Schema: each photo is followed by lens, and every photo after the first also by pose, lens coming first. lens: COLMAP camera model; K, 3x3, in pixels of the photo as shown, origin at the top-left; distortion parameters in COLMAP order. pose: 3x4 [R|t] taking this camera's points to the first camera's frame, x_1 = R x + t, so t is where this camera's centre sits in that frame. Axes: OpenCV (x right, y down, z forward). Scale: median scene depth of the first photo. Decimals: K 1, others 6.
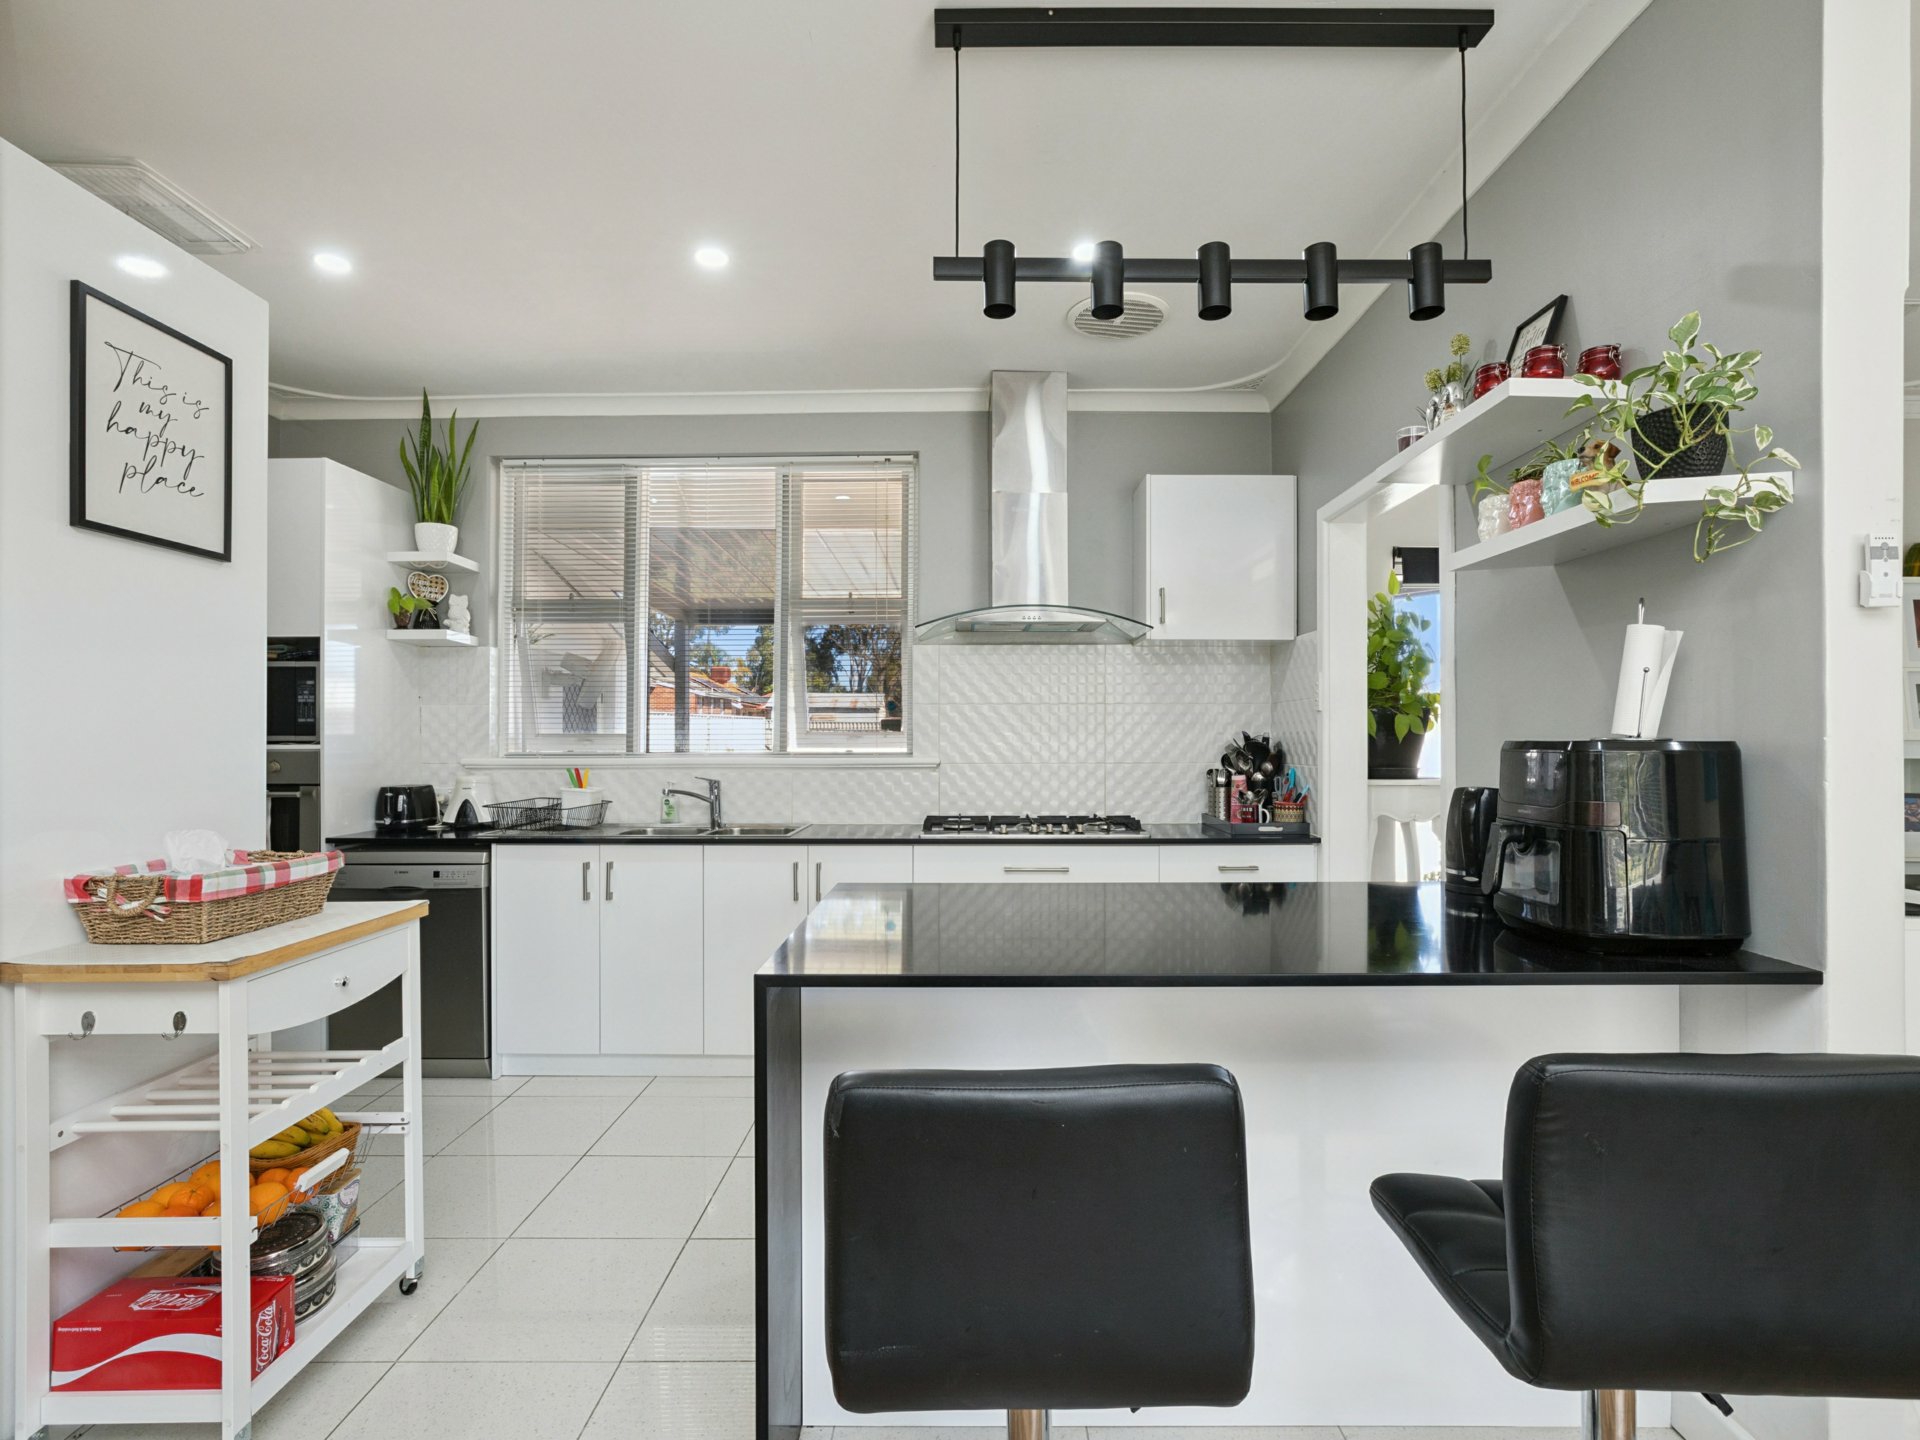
lens RADIAL K [[919.4, 0, 954.5], [0, 919.4, 734.9], [0, 0, 1]] dist [-0.032542, 0.015985]
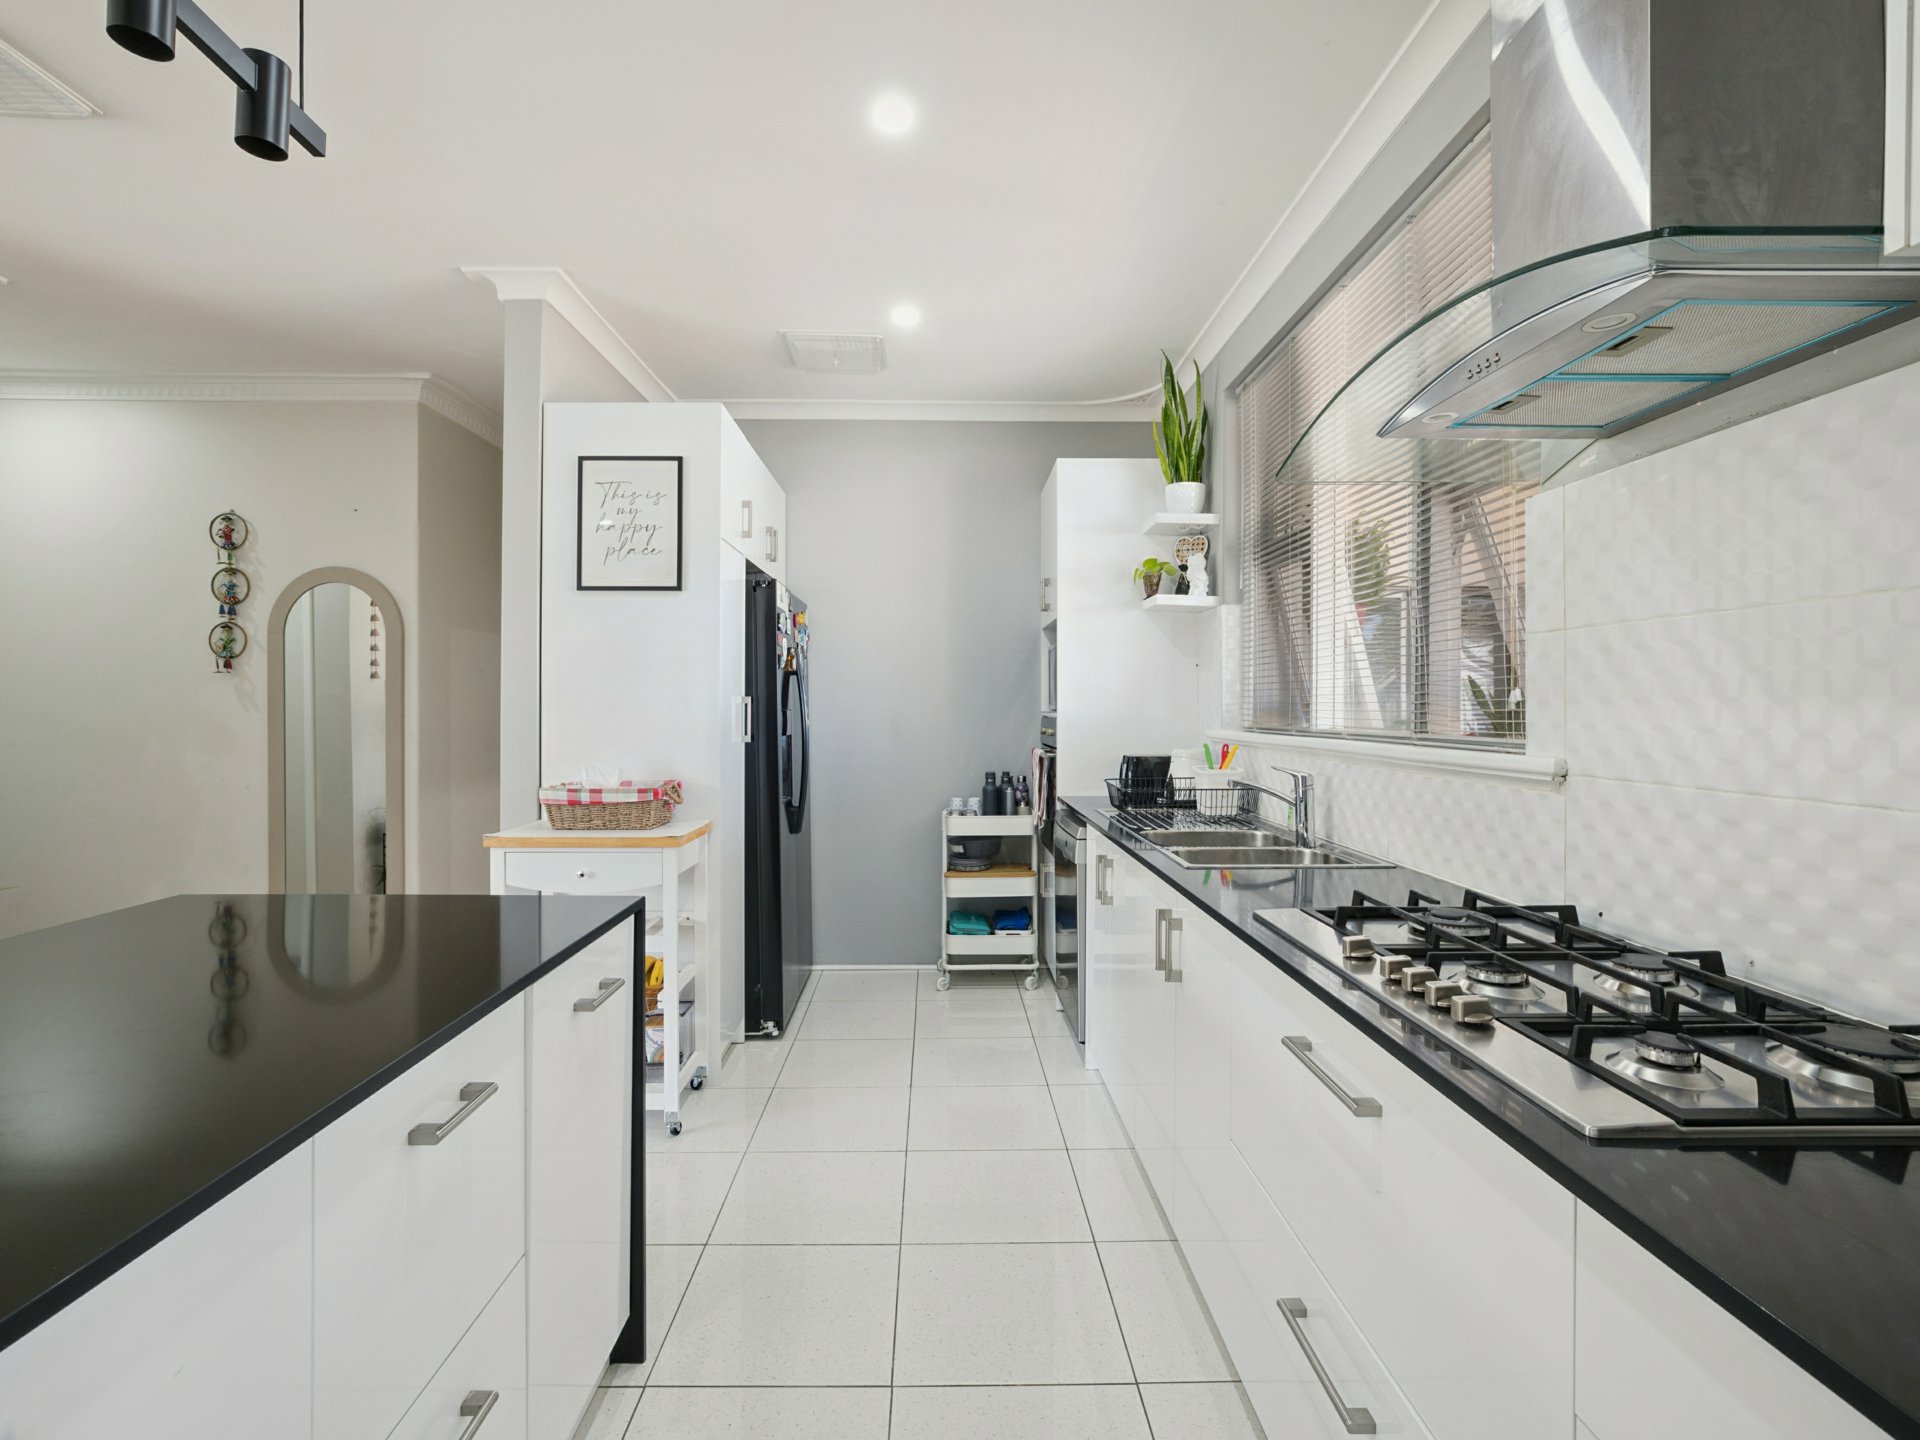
lens RADIAL K [[913.0, 0, 958.3], [0, 913.0, 708.5], [0, 0, 1]] dist [-0.031325, -0.000006]
pose [[0.039456, 0.003756, -0.999214, 0.782188], [0.001034, 0.999992, 0.003800, 0.000262], [0.999221, -0.001183, 0.039452, 1.492064]]
